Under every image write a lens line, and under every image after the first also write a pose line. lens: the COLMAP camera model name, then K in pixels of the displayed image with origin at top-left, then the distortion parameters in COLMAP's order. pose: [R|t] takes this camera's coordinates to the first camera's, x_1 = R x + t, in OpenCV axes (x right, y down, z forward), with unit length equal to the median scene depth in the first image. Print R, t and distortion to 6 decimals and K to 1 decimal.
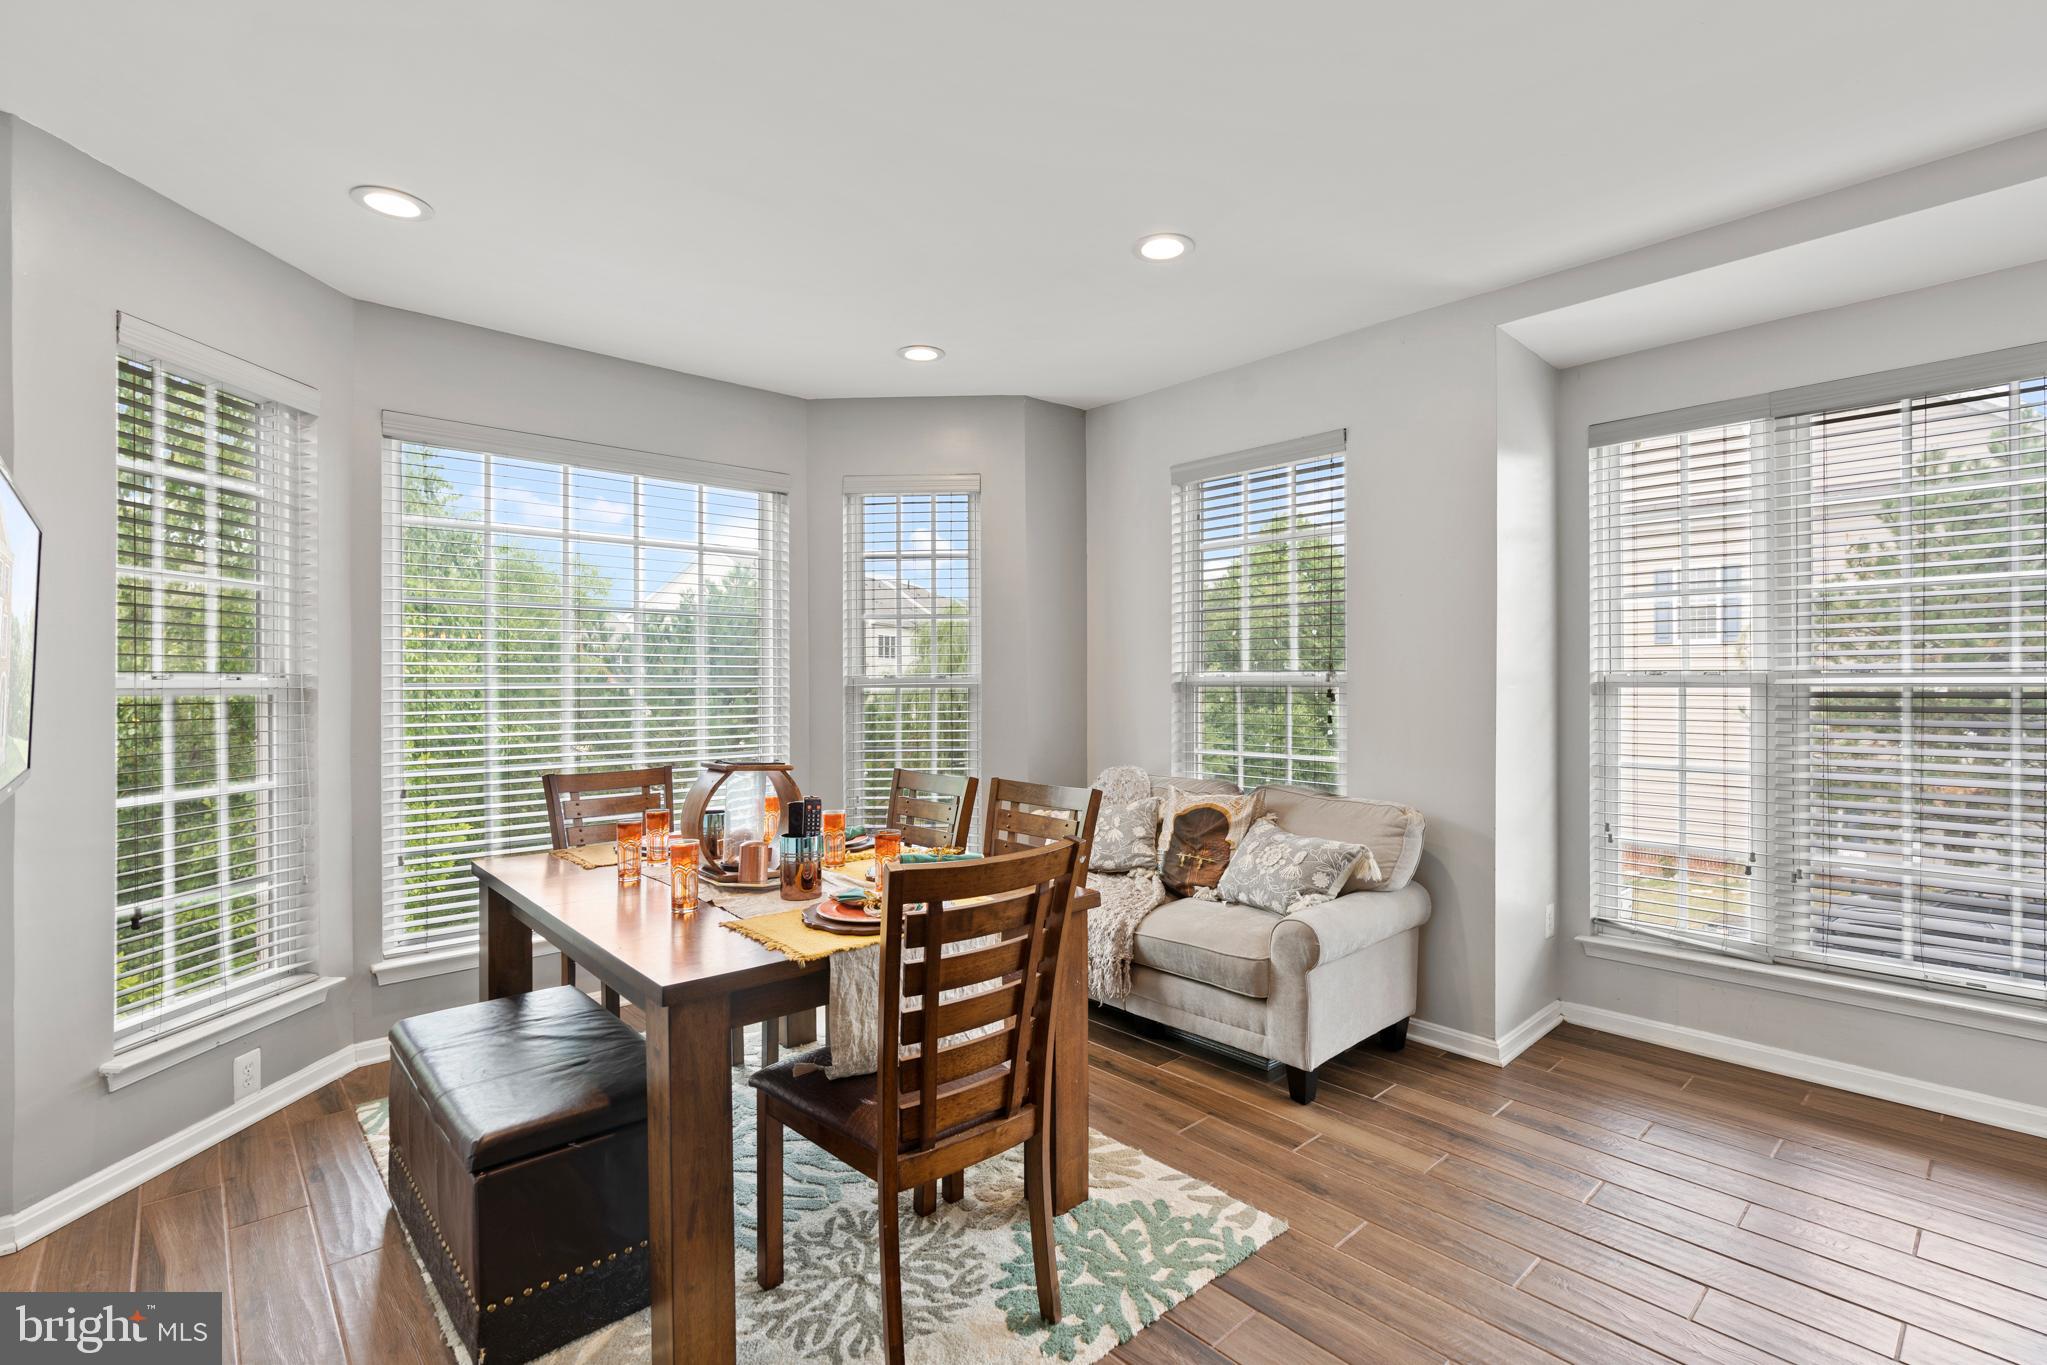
lens RADIAL K [[927.8, 0, 1022.9], [0, 927.8, 688.6], [0, 0, 1]] dist [-0.001685, 0.000042]
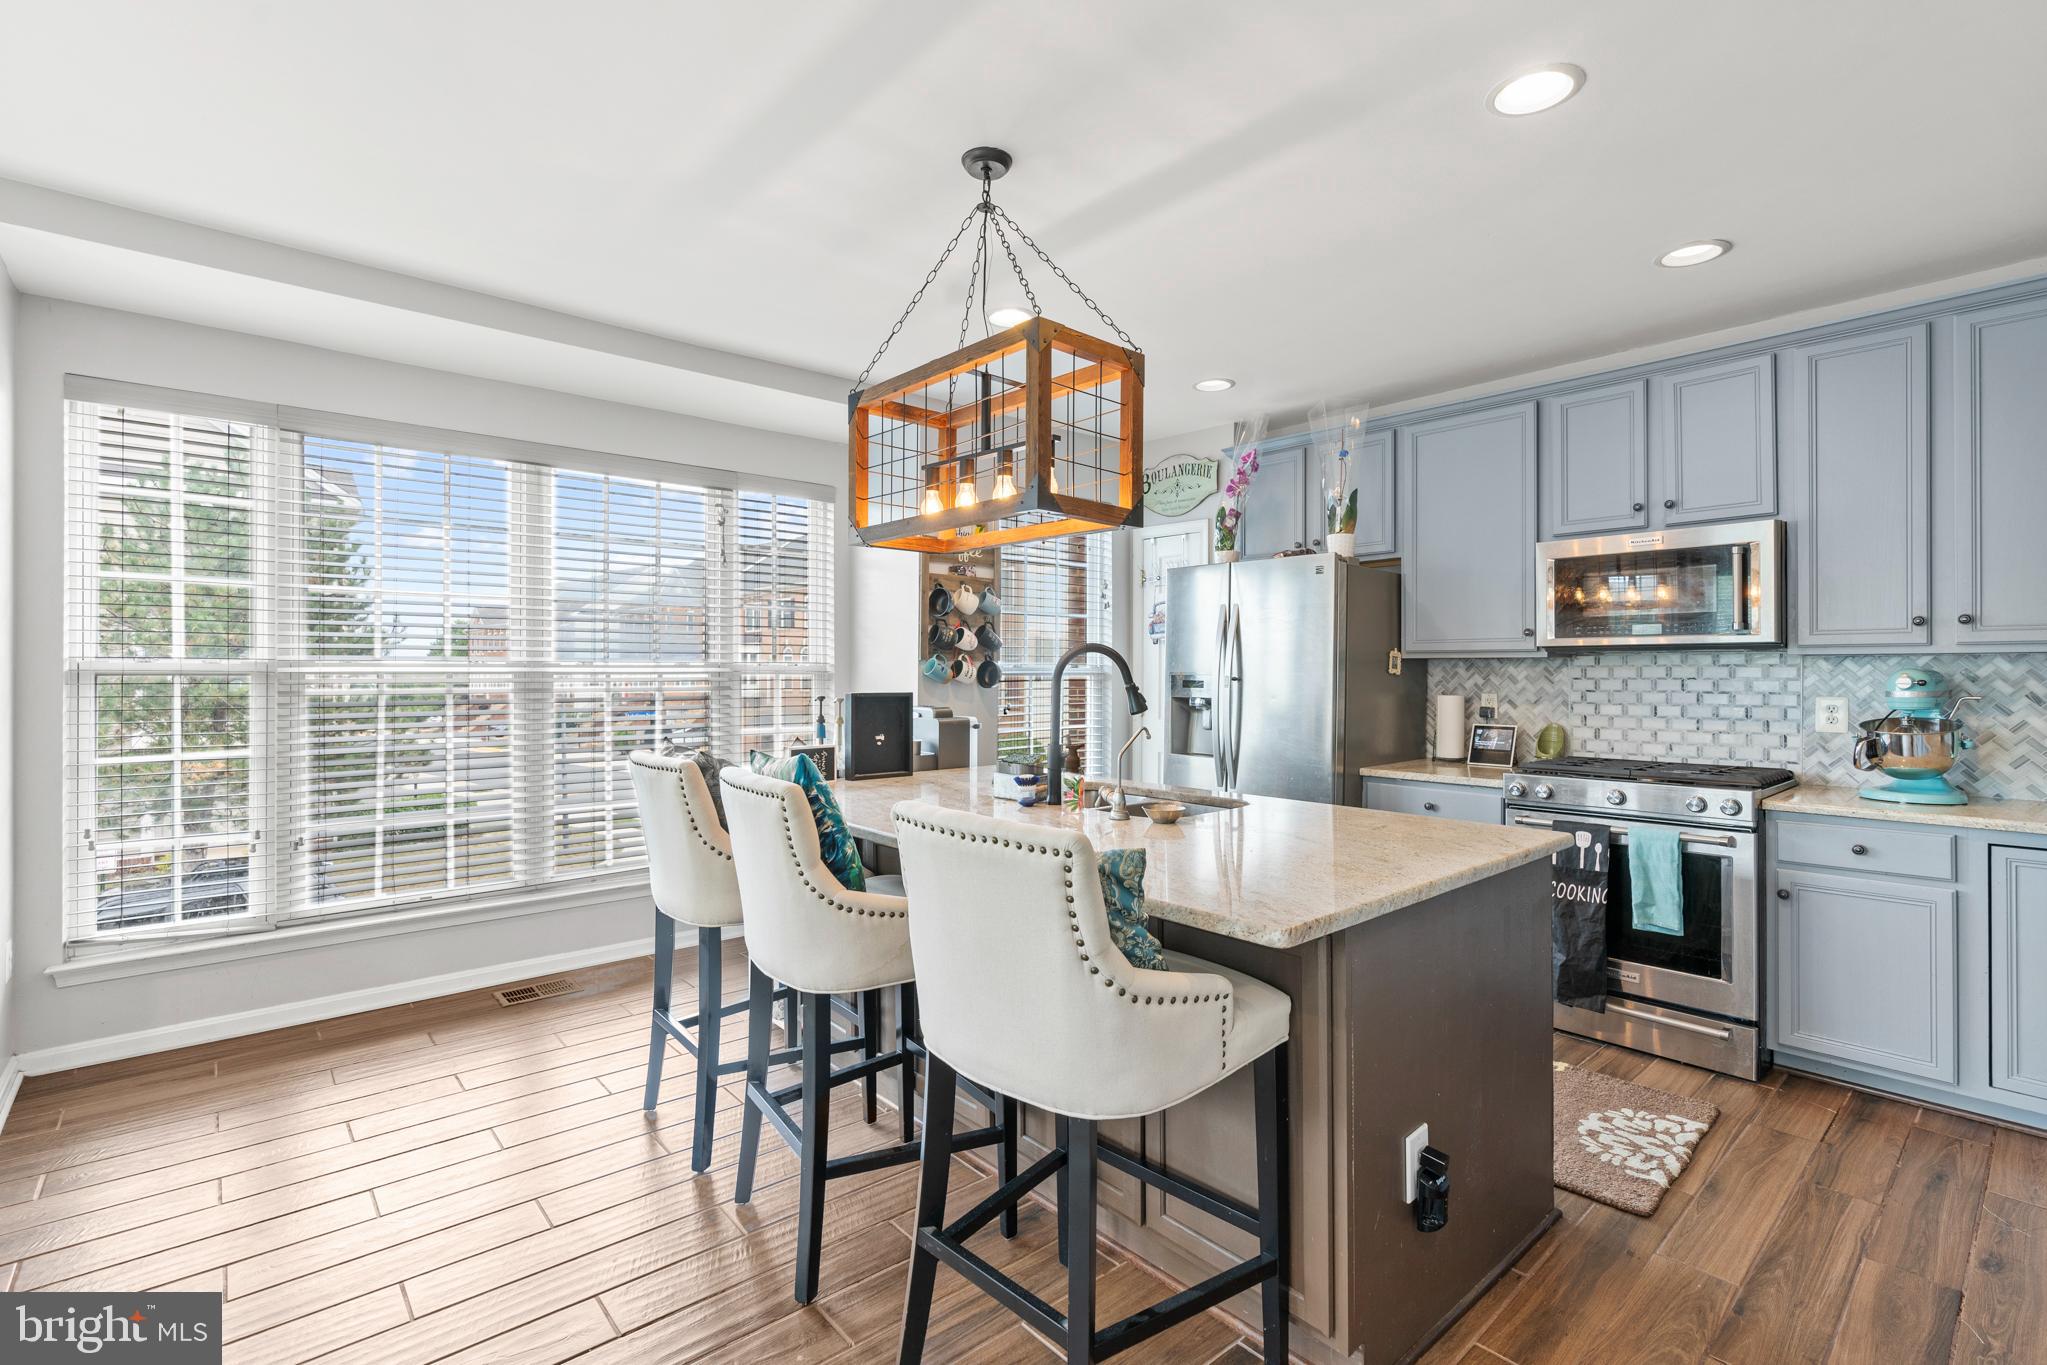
lens RADIAL K [[927.8, 0, 1022.9], [0, 927.8, 671.7], [0, 0, 1]] dist [-0.001685, 0.000042]
pose [[0.015243, 0.001940, 0.999882, -0.870665], [0.003071, 0.999993, -0.001987, -0.001683], [-0.999879, 0.003101, 0.015237, 0.343525]]
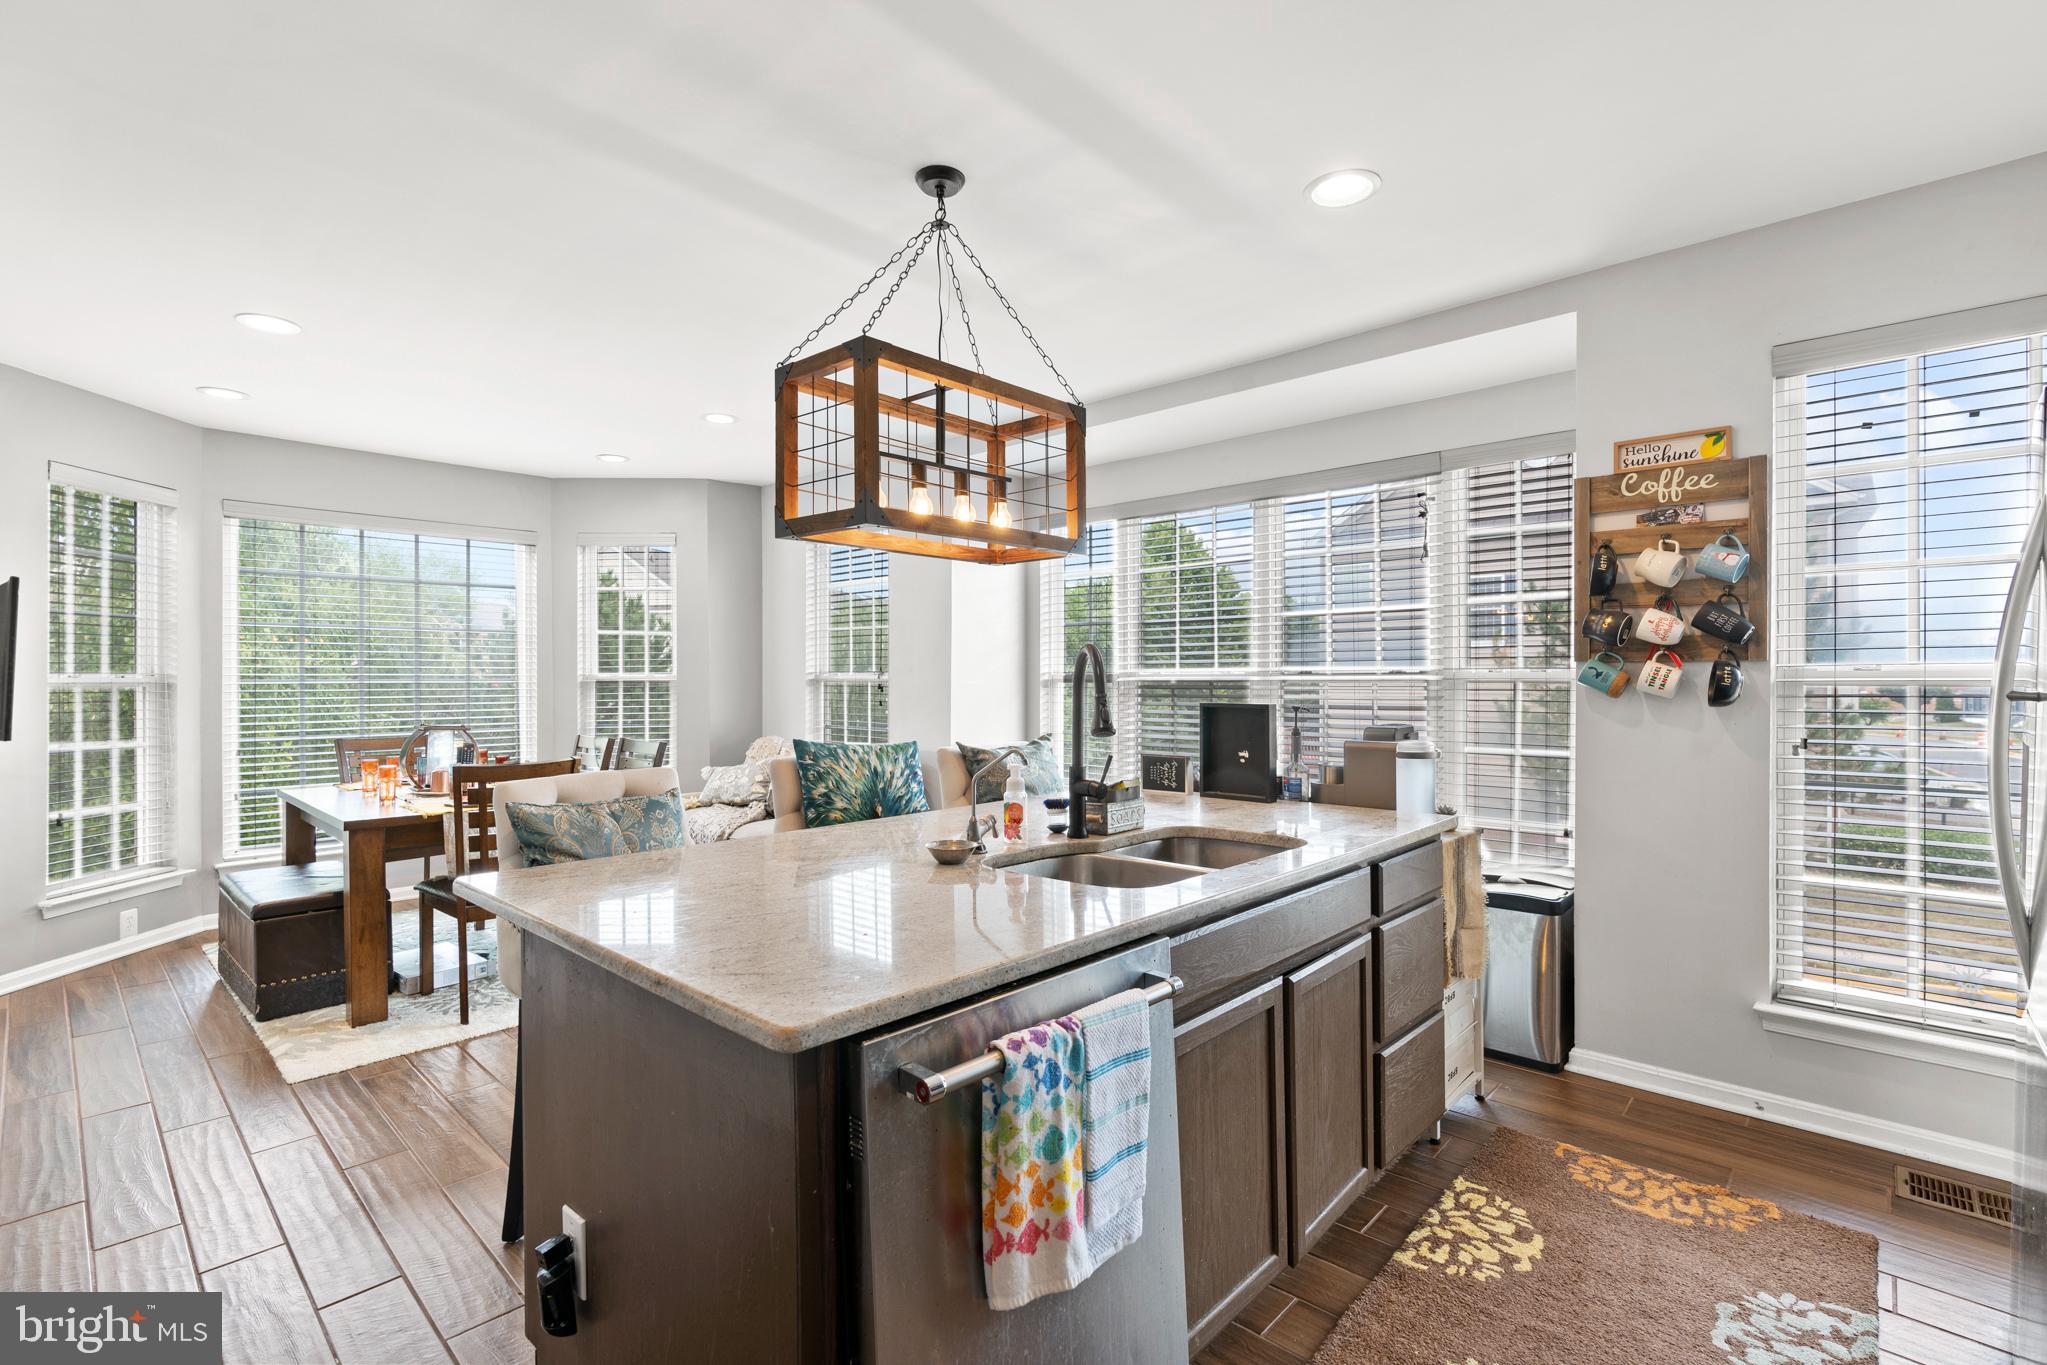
lens RADIAL K [[927.8, 0, 1024.7], [0, 927.8, 681.8], [0, 0, 1]] dist [-0.001685, 0.000042]
pose [[0.996445, -0.000181, 0.084250, 0.515454], [0.000343, 0.999998, -0.001908, 0.000668], [-0.084249, 0.001930, 0.996443, -0.655442]]
